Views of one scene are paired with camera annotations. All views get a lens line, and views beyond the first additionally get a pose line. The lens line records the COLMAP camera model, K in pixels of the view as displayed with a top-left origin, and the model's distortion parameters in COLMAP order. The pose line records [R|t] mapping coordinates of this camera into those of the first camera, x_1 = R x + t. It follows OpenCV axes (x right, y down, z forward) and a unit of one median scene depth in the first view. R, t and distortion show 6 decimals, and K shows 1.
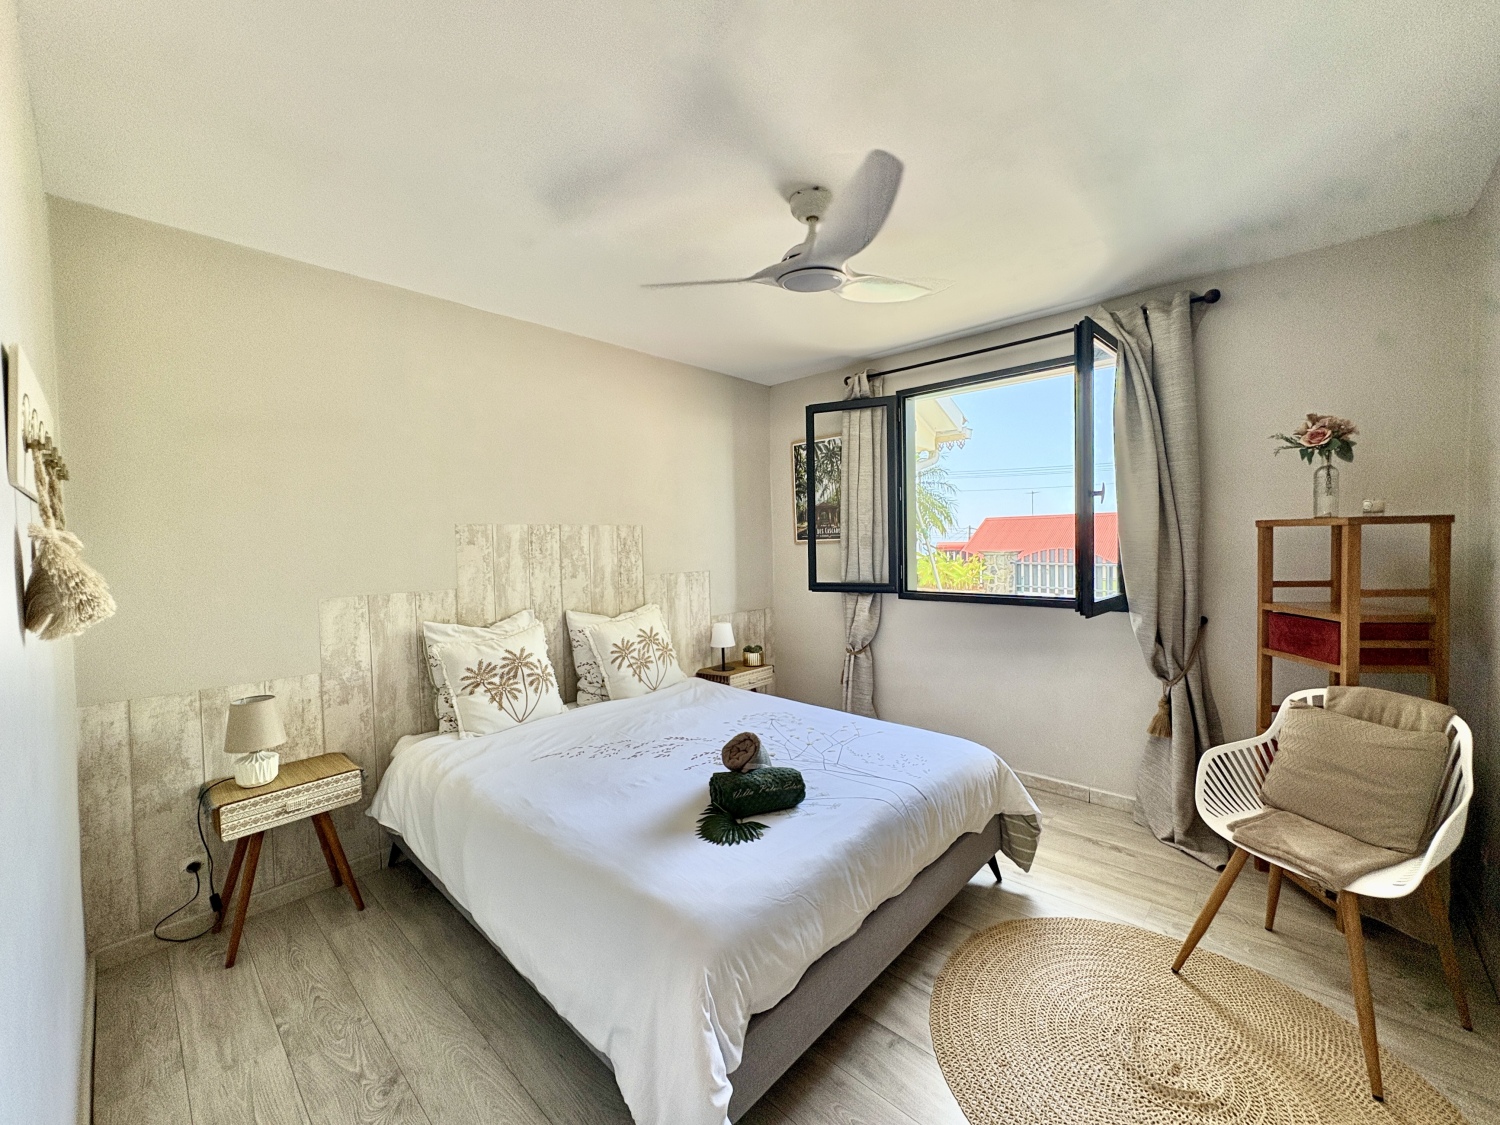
lens RADIAL K [[593.0, 0, 745.1], [0, 593.0, 558.9], [0, 0, 1]] dist [-0.002766, -0.000277]
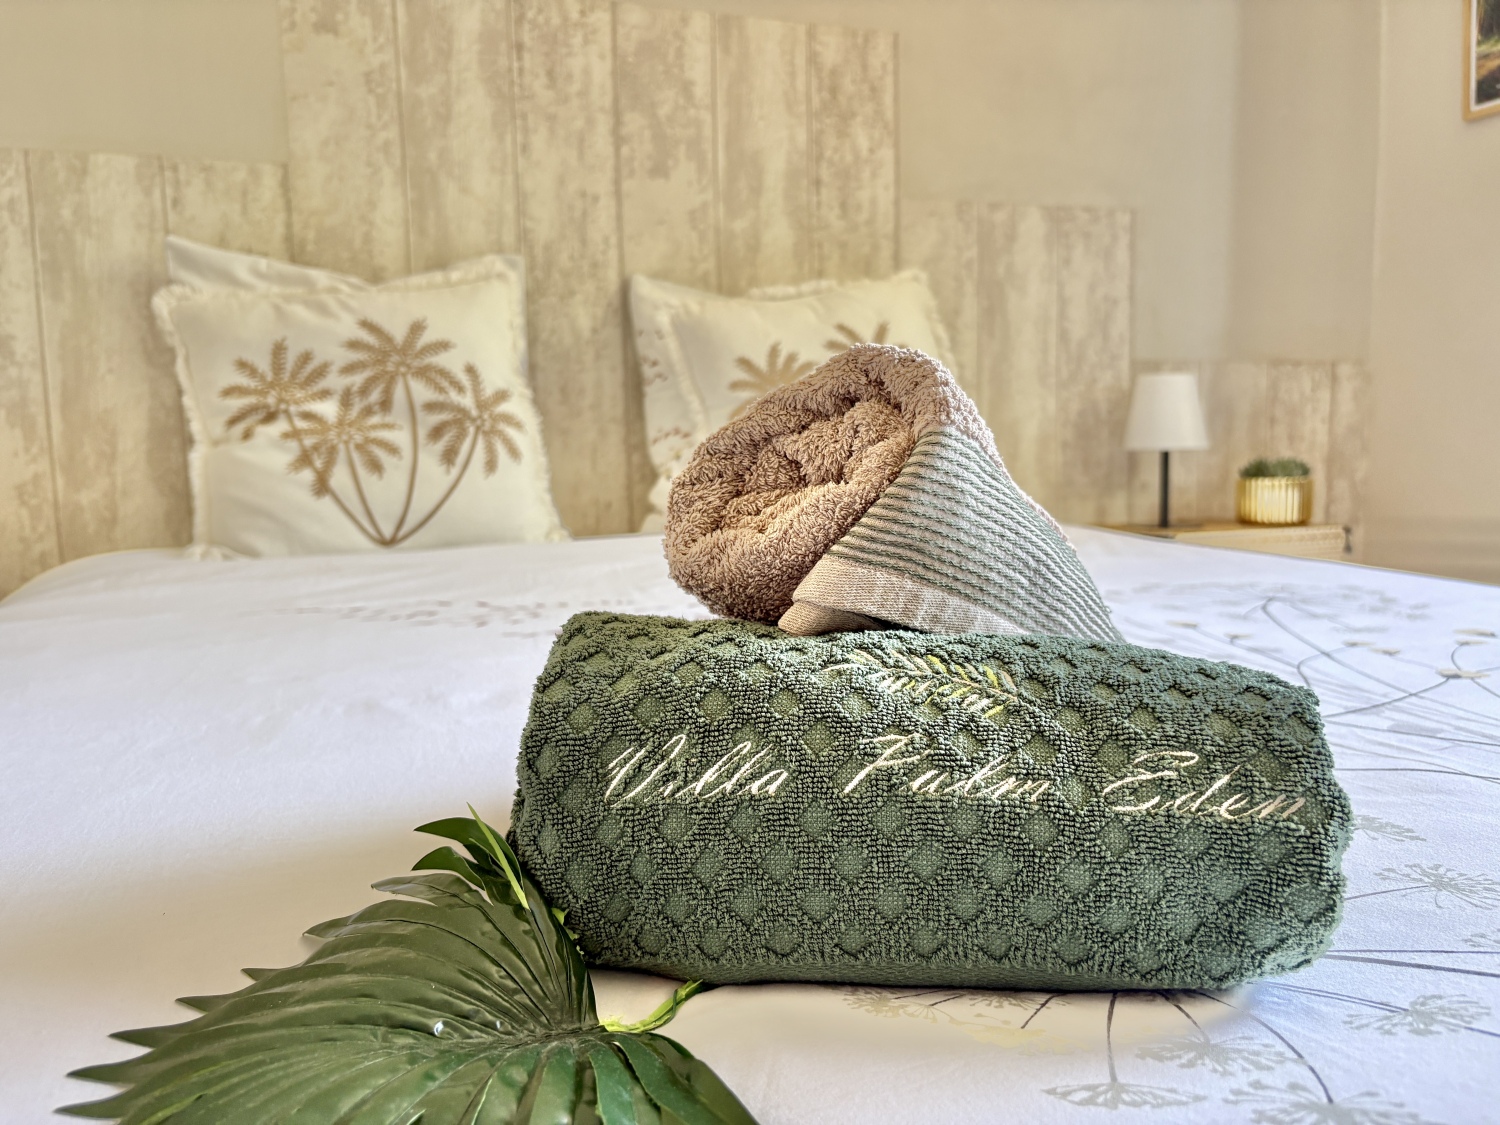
lens RADIAL K [[1158.4, 0, 752.2], [0, 1158.4, 562.1], [0, 0, 1]] dist [-0.004770, 0.002512]
pose [[0.890260, 0.055904, -0.452008, 0.058633], [-0.015695, 0.995615, 0.092223, 0.194816], [0.455182, -0.075008, 0.887234, 0.472308]]
